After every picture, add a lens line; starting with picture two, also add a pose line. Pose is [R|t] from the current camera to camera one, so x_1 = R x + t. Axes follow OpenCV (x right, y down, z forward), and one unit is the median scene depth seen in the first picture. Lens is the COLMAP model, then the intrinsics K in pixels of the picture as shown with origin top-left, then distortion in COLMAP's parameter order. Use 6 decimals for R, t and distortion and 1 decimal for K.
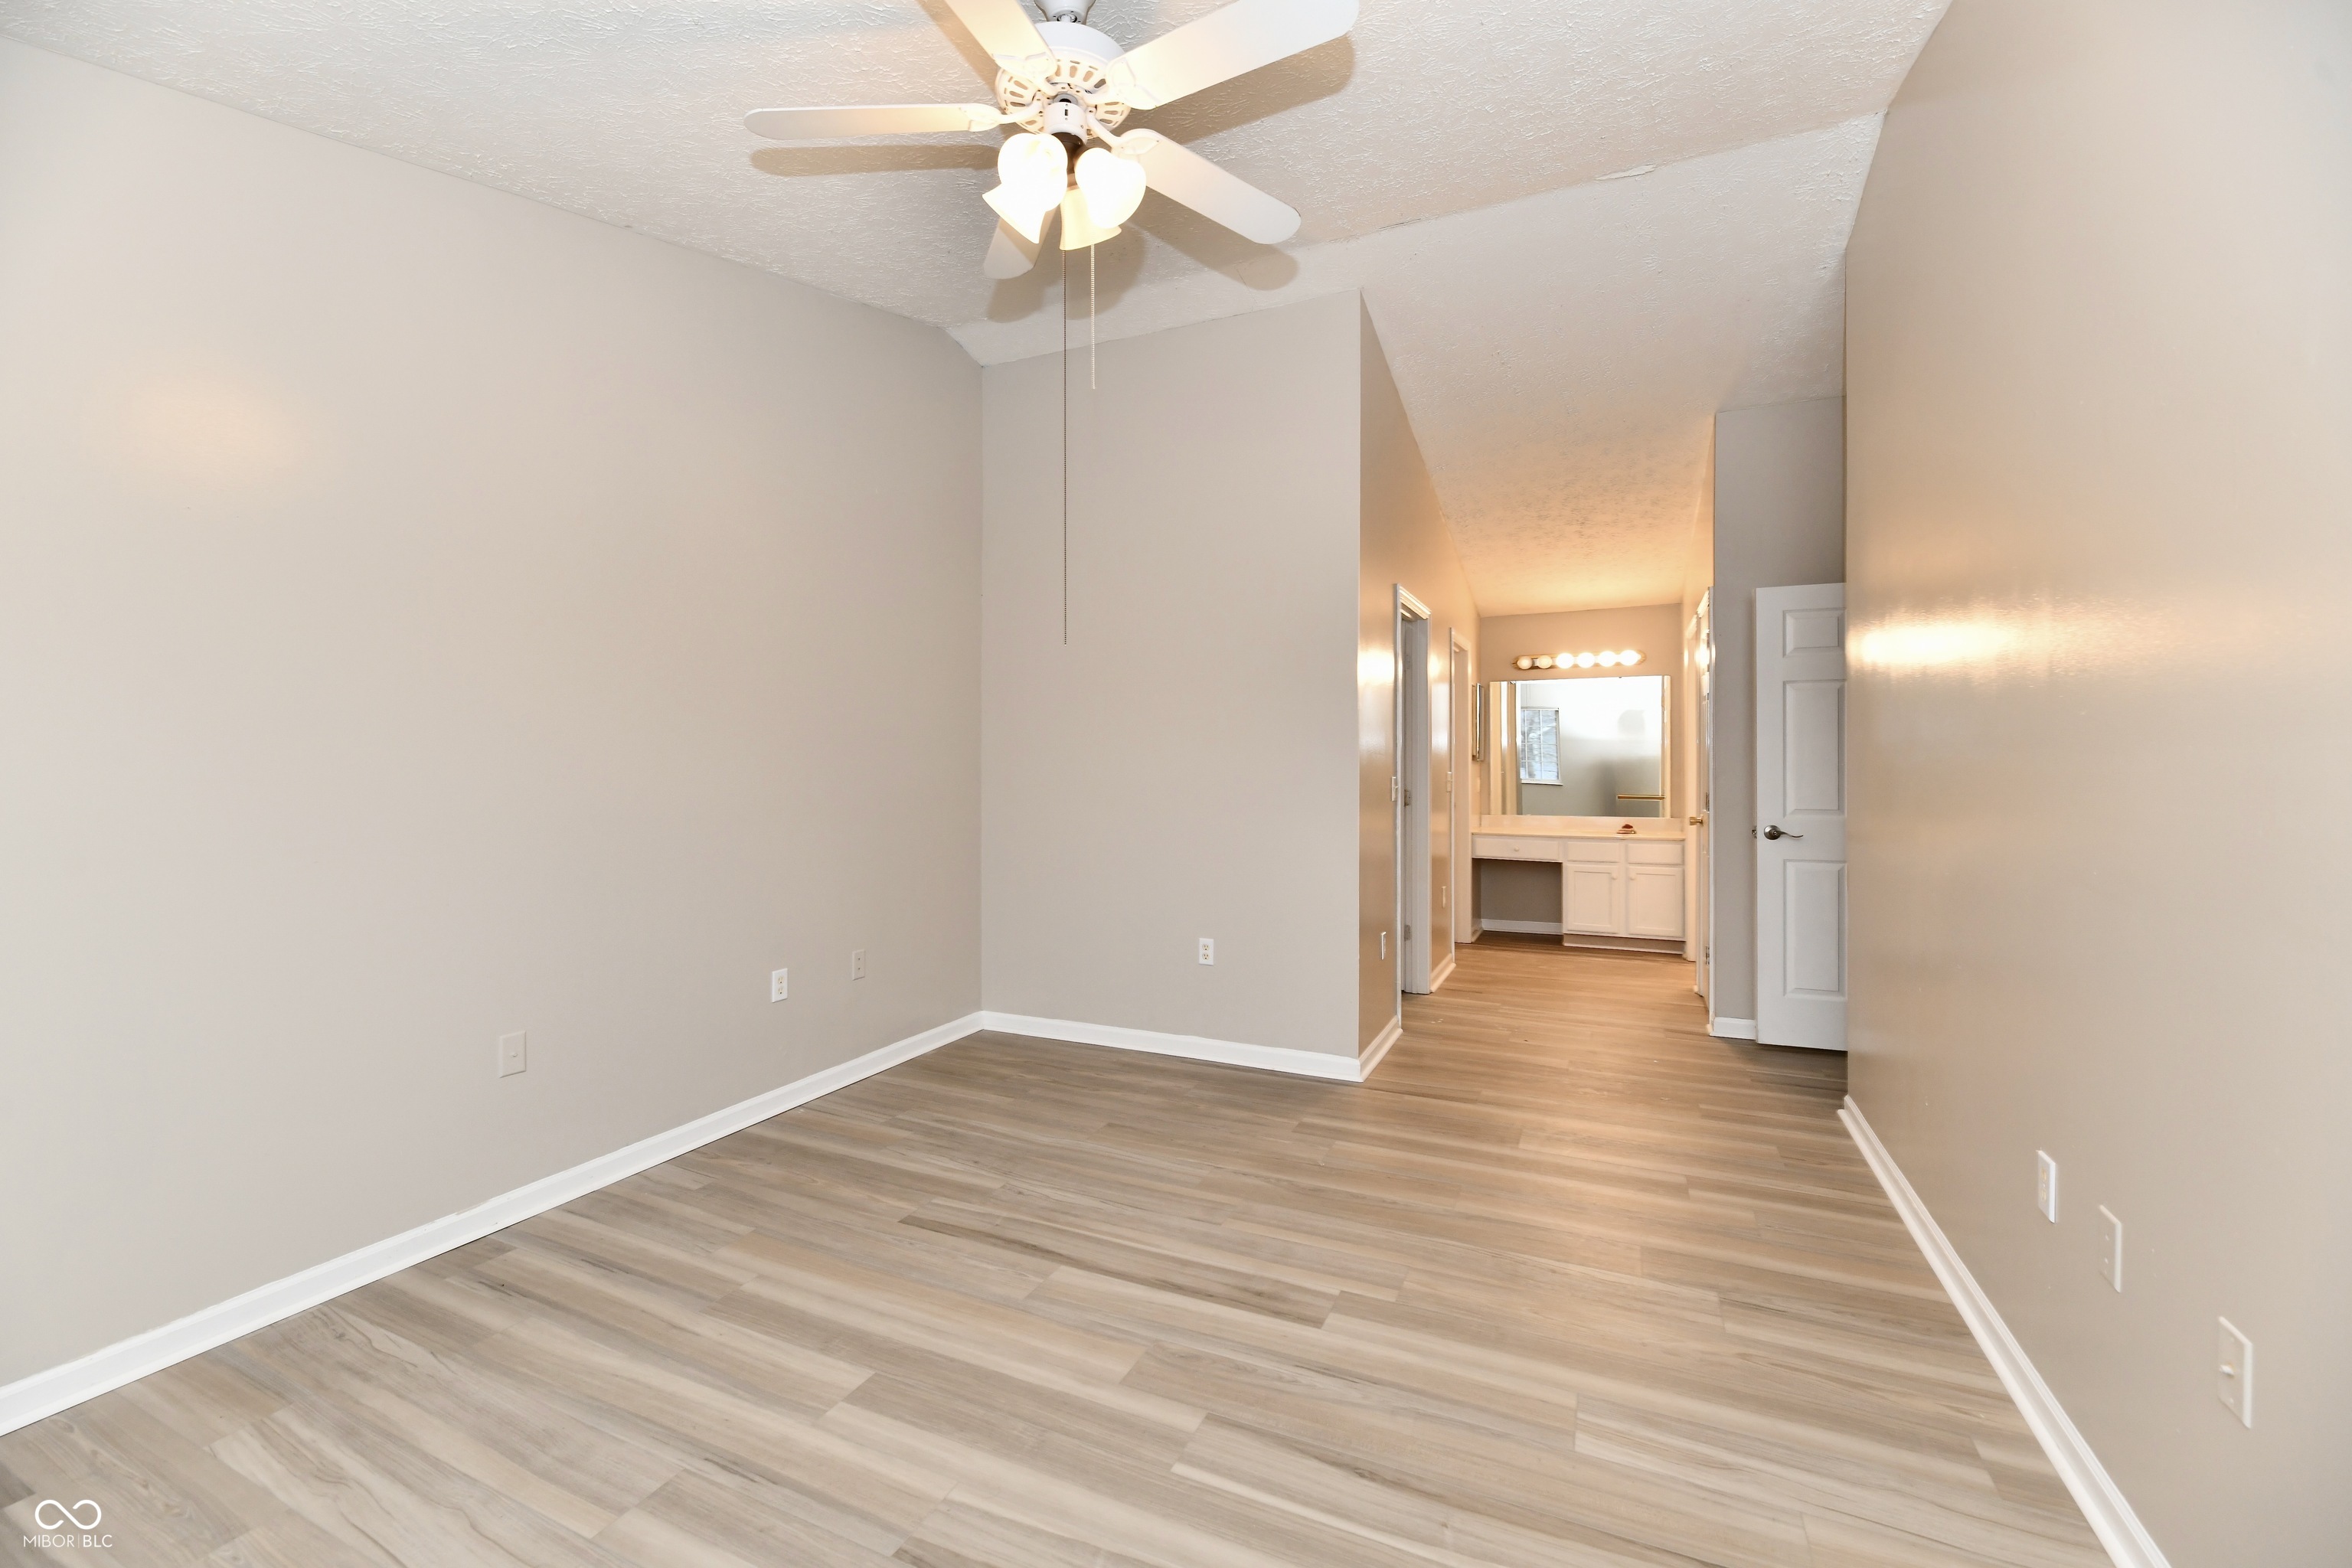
lens RADIAL K [[962.1, 0, 1168.9], [0, 962.1, 765.0], [0, 0, 1]] dist [-0.000441, -0.003348]
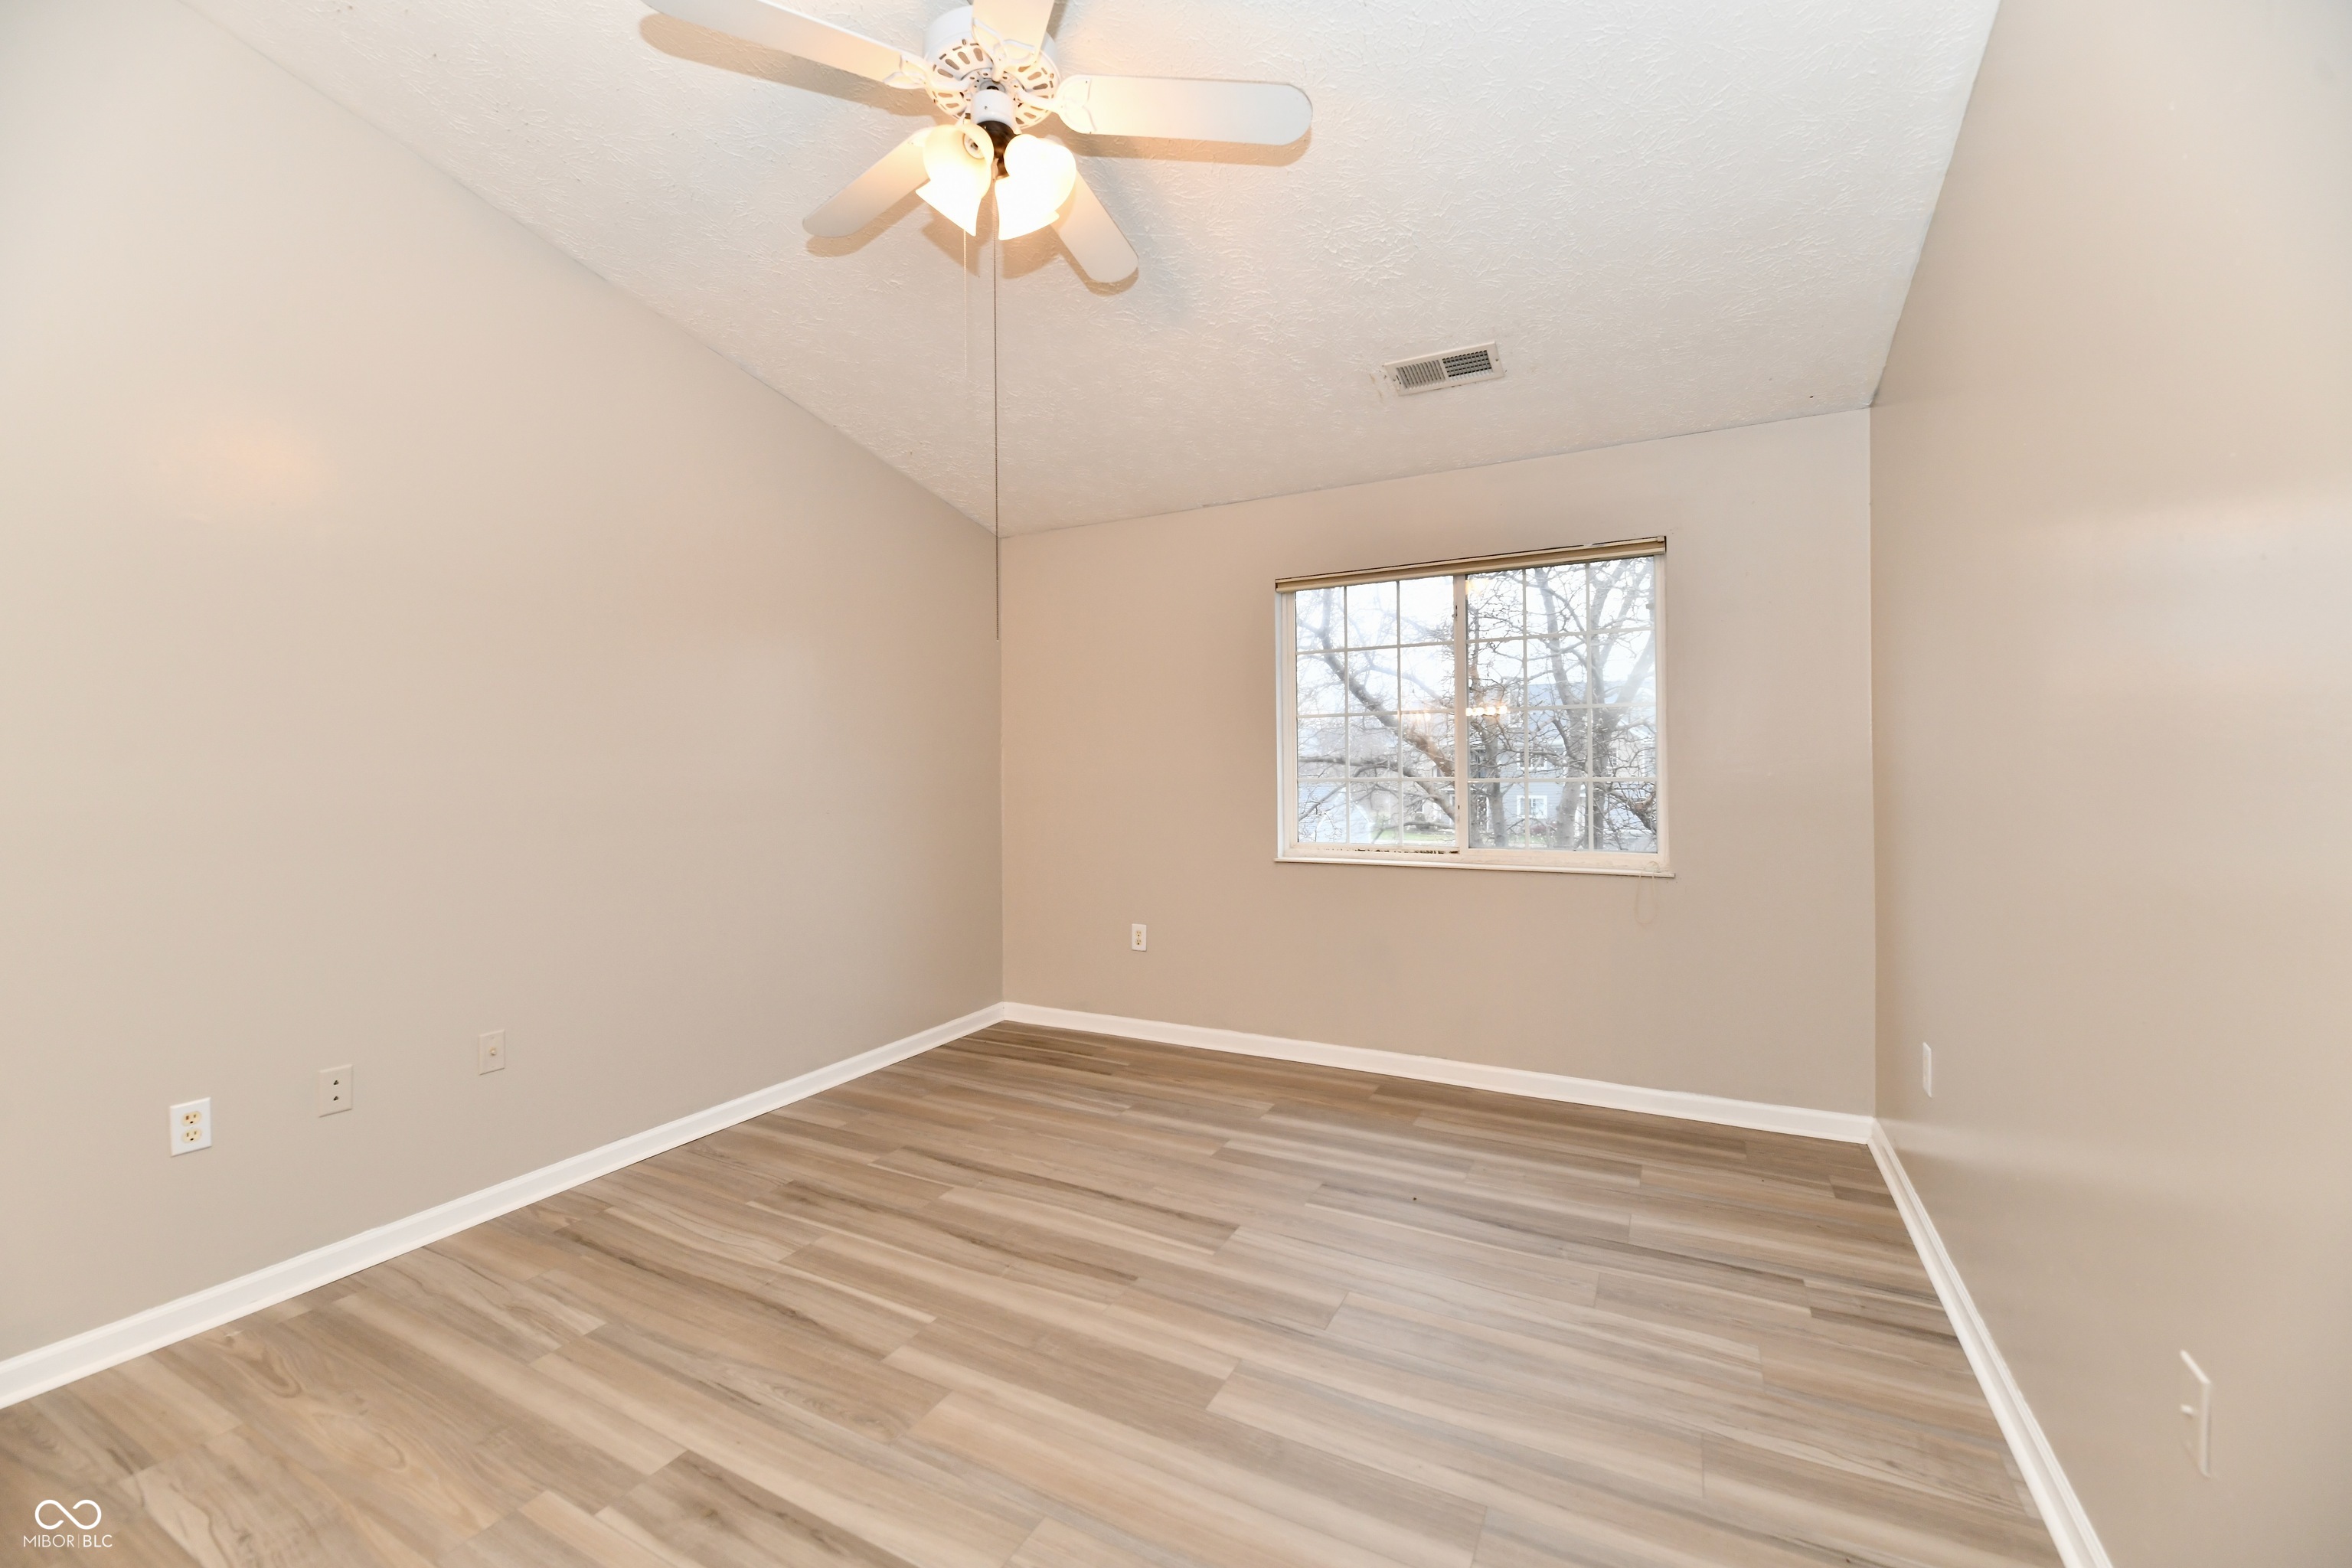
lens RADIAL K [[962.1, 0, 1168.9], [0, 962.1, 765.0], [0, 0, 1]] dist [-0.000441, -0.003348]
pose [[-0.998555, 0.010820, 0.052641, -0.343814], [0.010878, 0.999941, 0.000805, 0.004665], [-0.052630, 0.001376, -0.998613, 2.039059]]
